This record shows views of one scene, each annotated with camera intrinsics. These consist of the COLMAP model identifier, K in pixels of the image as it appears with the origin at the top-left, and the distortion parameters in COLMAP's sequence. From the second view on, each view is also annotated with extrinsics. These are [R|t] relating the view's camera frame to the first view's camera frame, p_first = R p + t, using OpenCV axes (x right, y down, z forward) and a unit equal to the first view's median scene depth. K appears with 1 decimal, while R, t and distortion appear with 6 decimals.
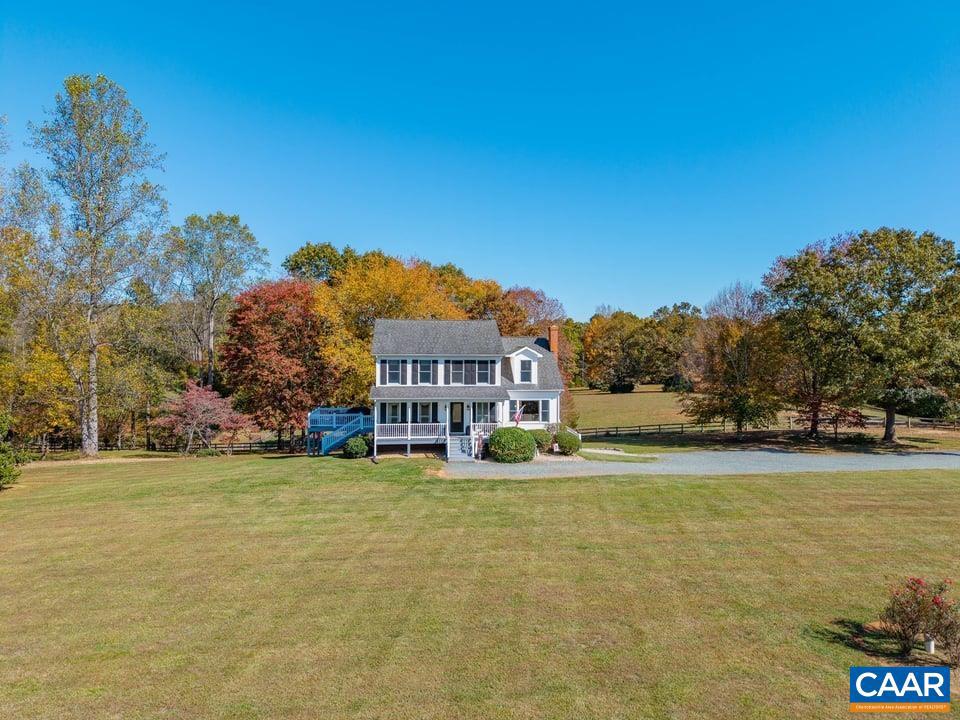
lens RADIAL K [[644.4, 0, 478.2], [0, 644.4, 359.9], [0, 0, 1]] dist [0.025861, -0.027542]
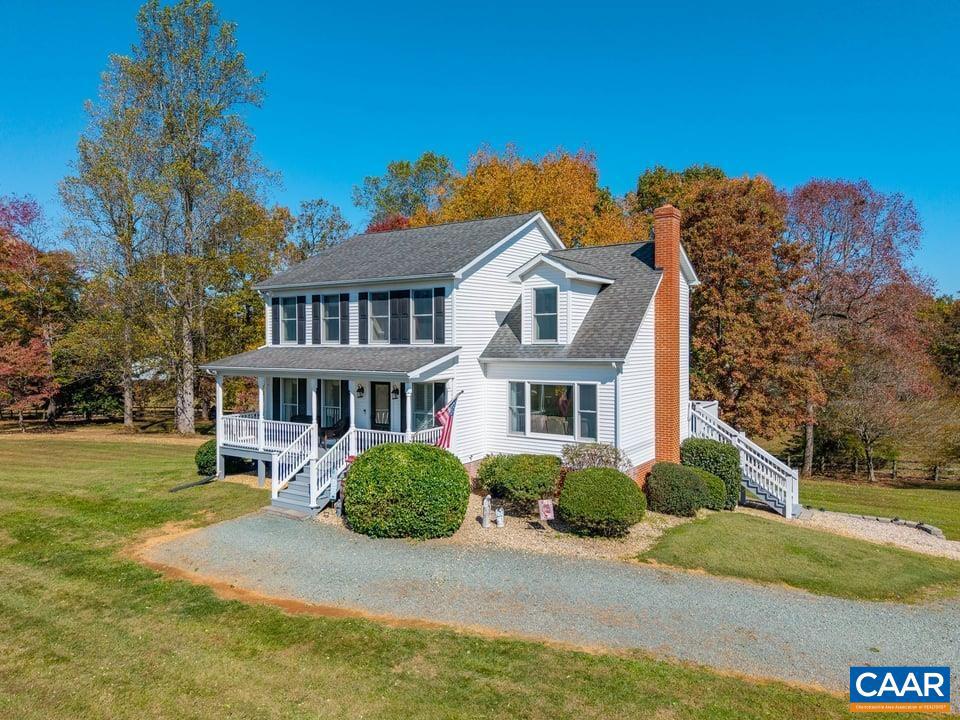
lens RADIAL K [[644.4, 0, 481.1], [0, 644.4, 358.0], [0, 0, 1]] dist [0.025861, -0.027542]
pose [[0.769865, 0.006640, -0.638172, 0.325865], [-0.000214, 0.999948, 0.010147, 0.043733], [0.638207, -0.007675, 0.769827, 0.682890]]
